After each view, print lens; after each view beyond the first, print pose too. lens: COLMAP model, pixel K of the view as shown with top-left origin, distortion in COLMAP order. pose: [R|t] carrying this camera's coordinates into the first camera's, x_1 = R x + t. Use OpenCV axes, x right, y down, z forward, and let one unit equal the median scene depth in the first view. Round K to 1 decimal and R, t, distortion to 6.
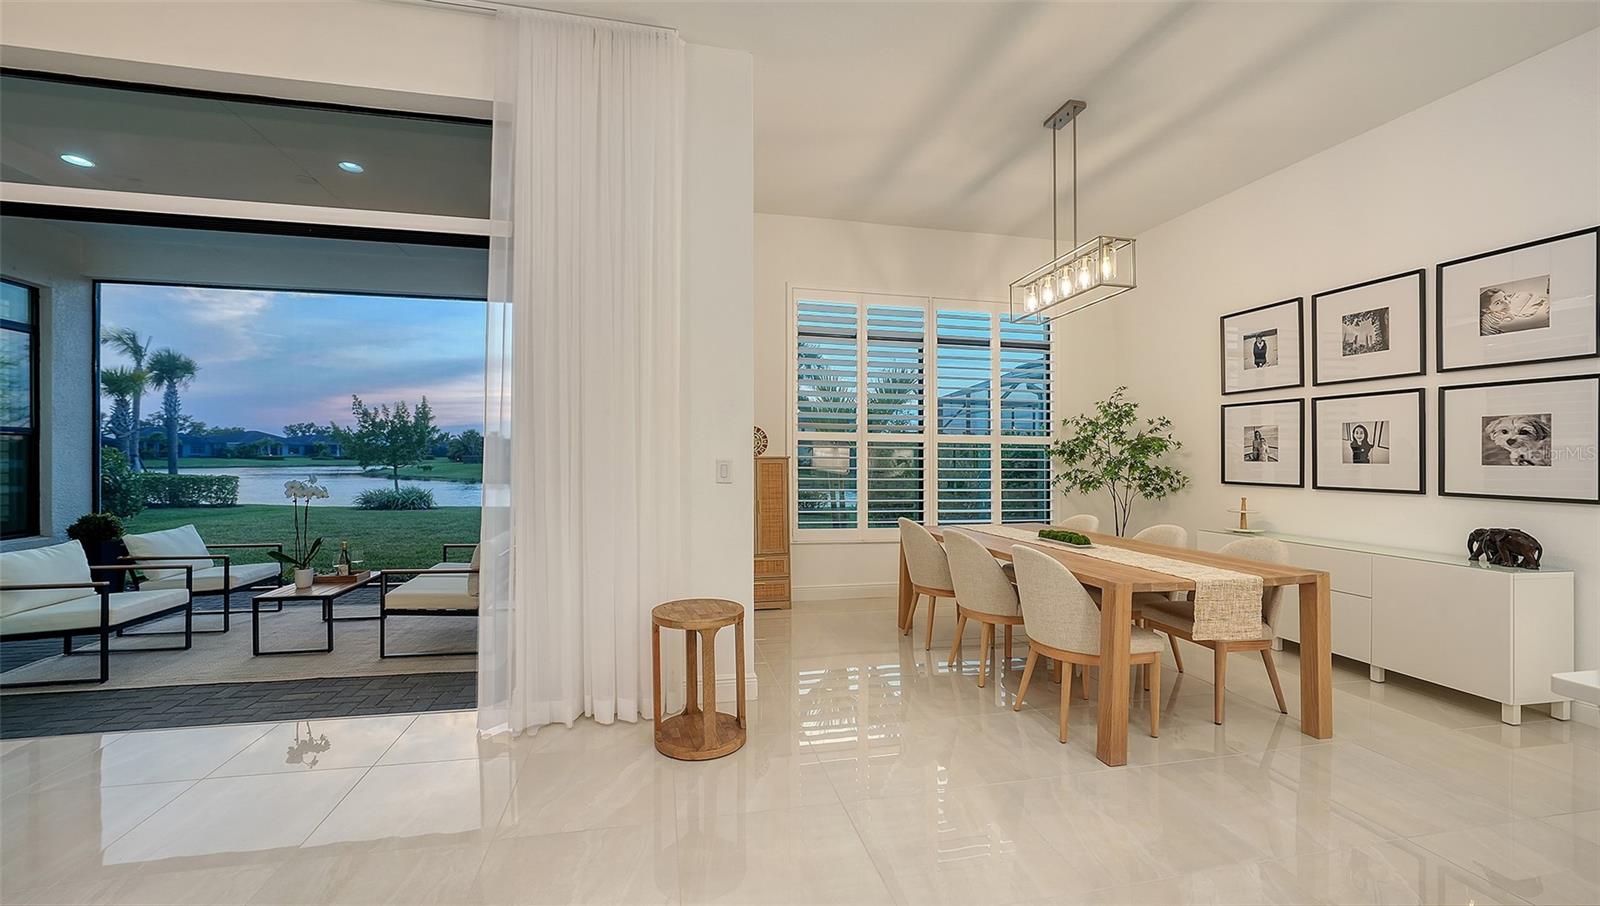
lens RADIAL K [[614.8, 0, 784.1], [0, 614.8, 459.2], [0, 0, 1]] dist [-0.022688, 0.005964]
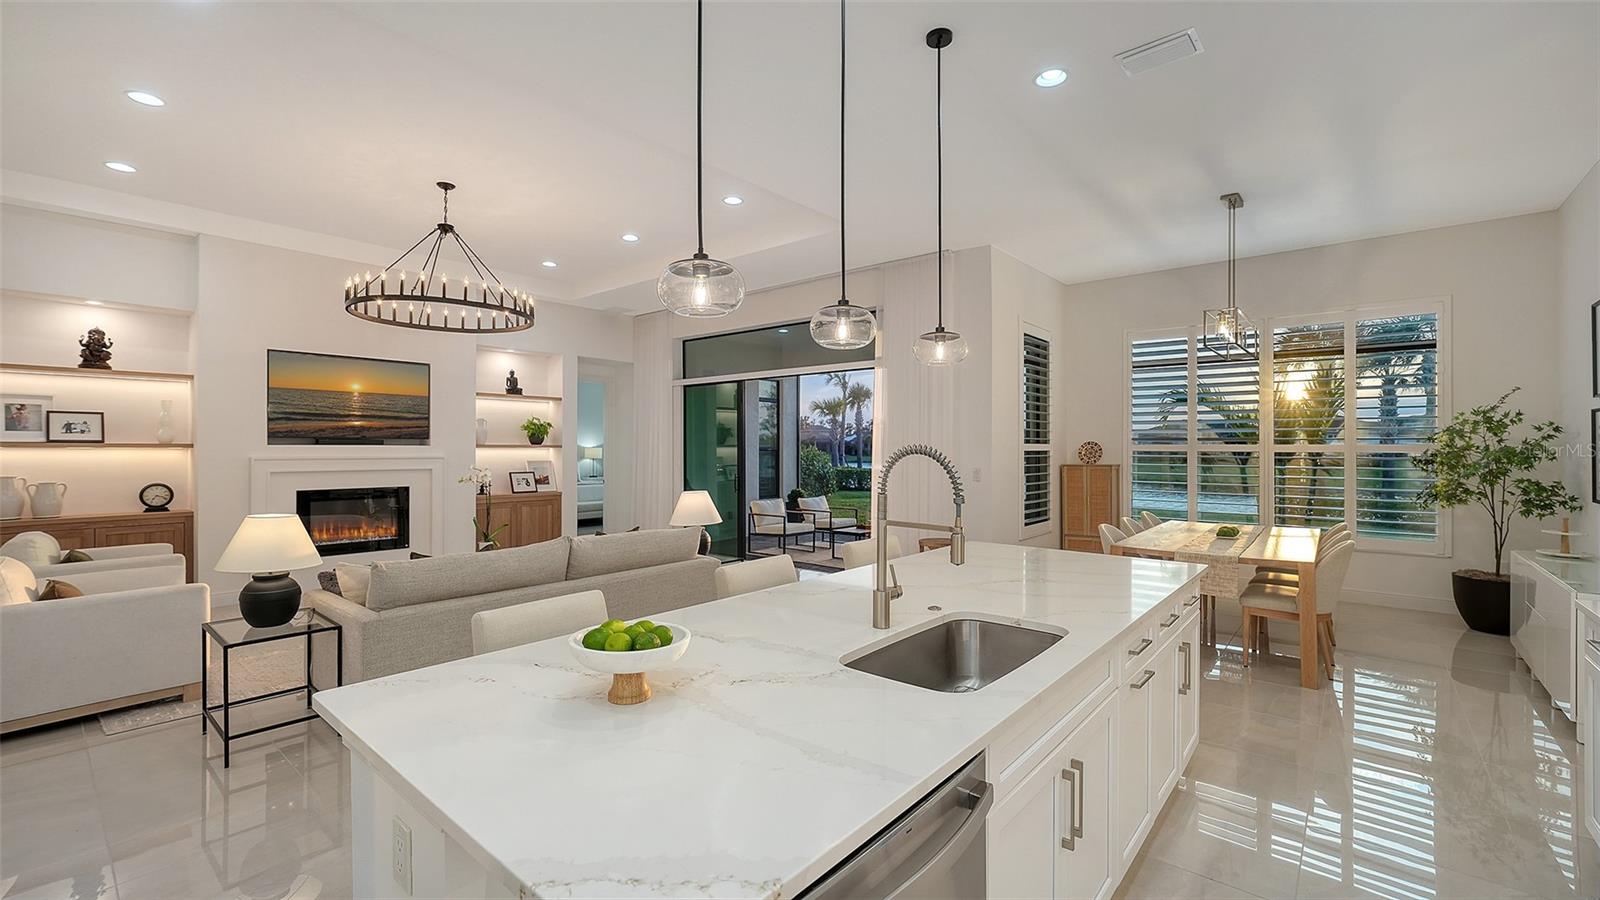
lens RADIAL K [[683.7, 0, 812.1], [0, 683.7, 437.5], [0, 0, 1]] dist [0.007319, 0.000266]
pose [[0.622397, -0.019881, -0.782449, 0.714127], [0.000159, 0.999681, -0.025274, -0.023026], [0.782702, 0.015606, 0.622201, -0.402454]]
